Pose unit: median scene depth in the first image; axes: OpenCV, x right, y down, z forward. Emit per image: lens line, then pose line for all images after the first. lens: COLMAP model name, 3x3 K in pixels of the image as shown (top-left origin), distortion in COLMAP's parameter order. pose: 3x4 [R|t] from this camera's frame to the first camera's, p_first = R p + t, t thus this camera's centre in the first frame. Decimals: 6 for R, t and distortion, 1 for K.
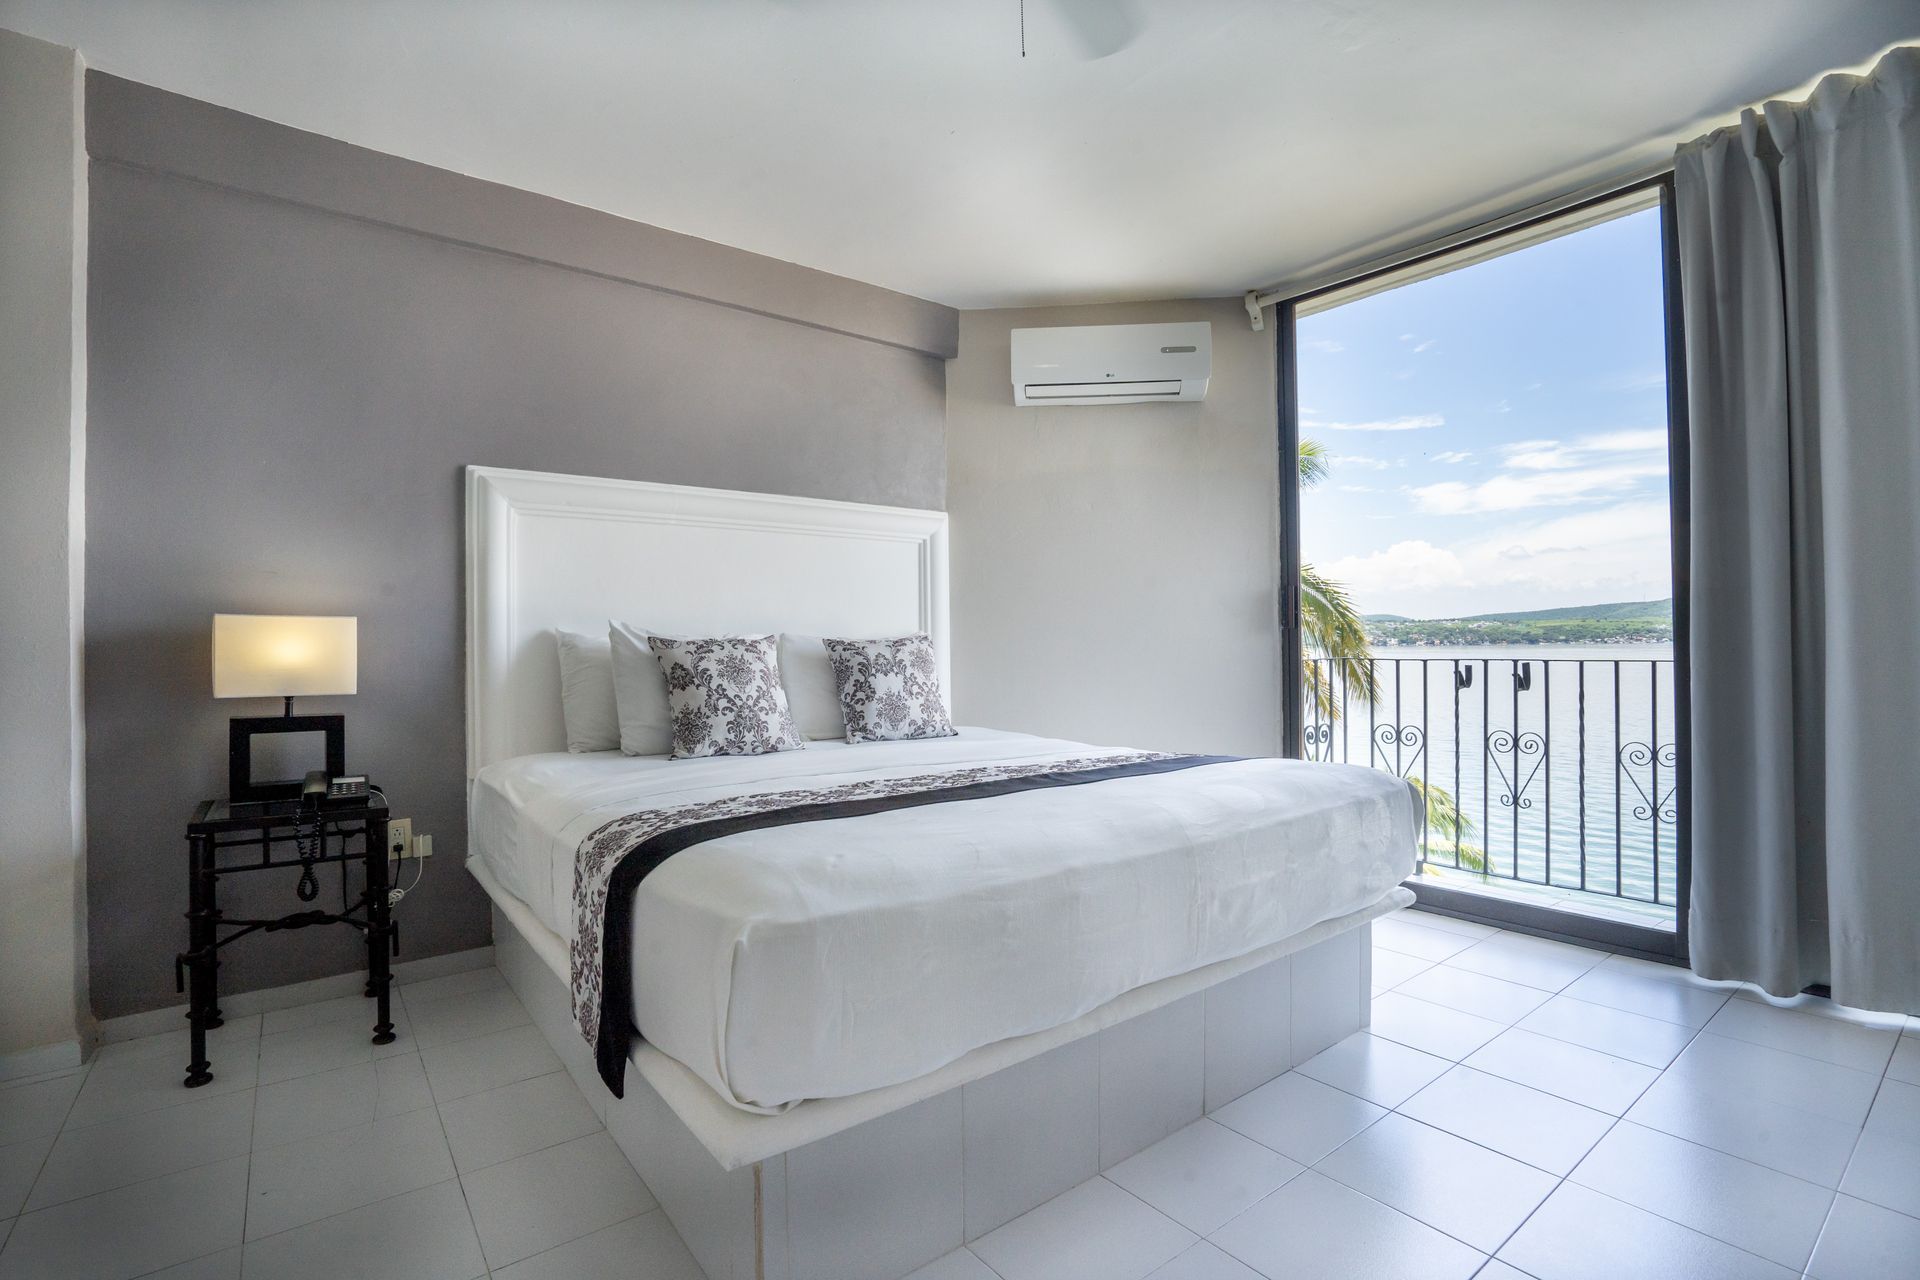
lens RADIAL K [[853.8, 0, 960.0], [0, 853.8, 640.0], [0, 0, 1]] dist [-0.041687, 0.000510]
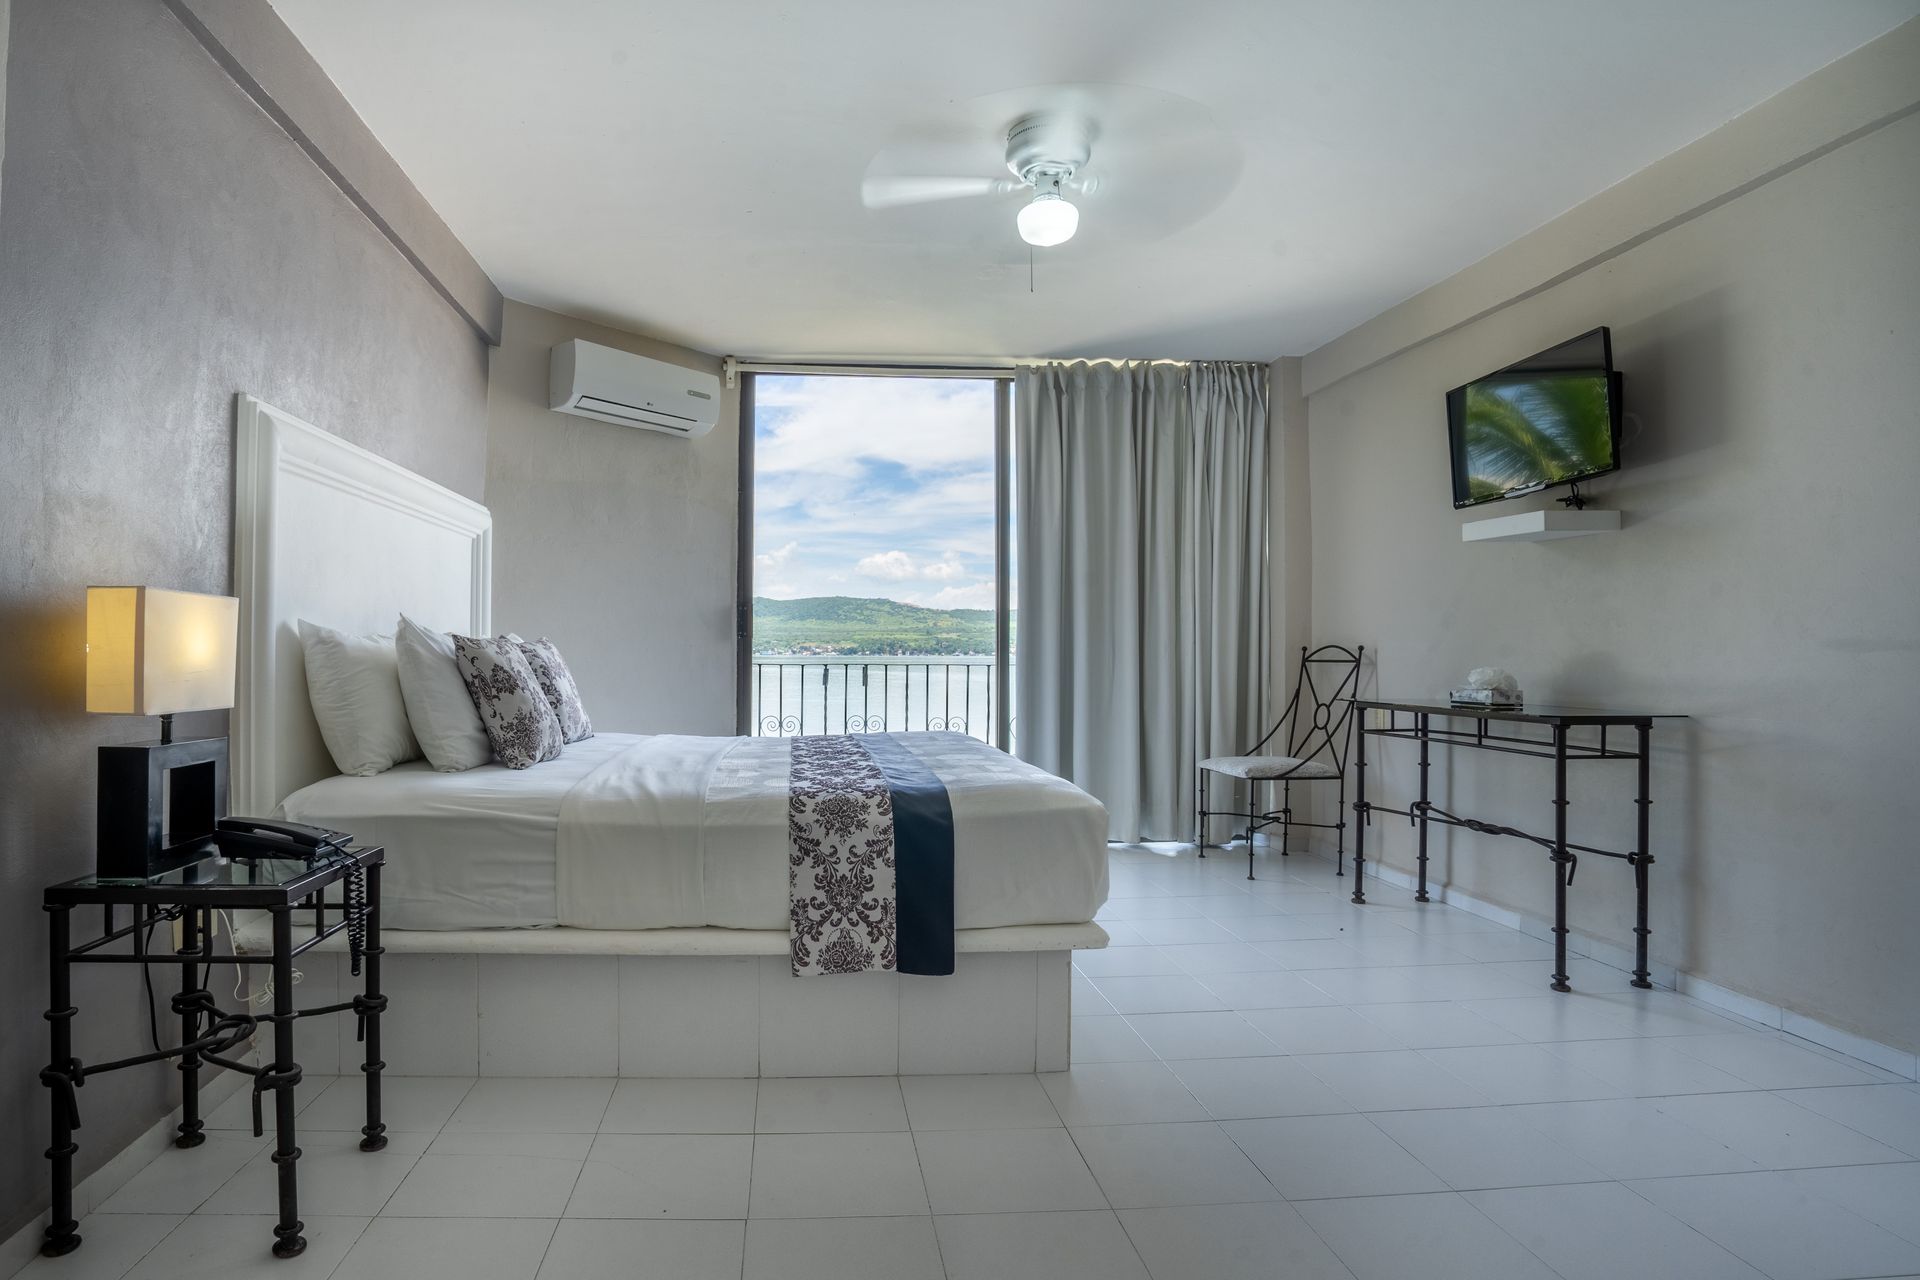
lens RADIAL K [[853.8, 0, 960.0], [0, 853.8, 640.0], [0, 0, 1]] dist [-0.041687, 0.000510]
pose [[0.574036, 0.022651, 0.818517, -0.685560], [-0.013916, 0.999743, -0.017907, 0.008438], [-0.818712, -0.001111, 0.574203, 0.066455]]
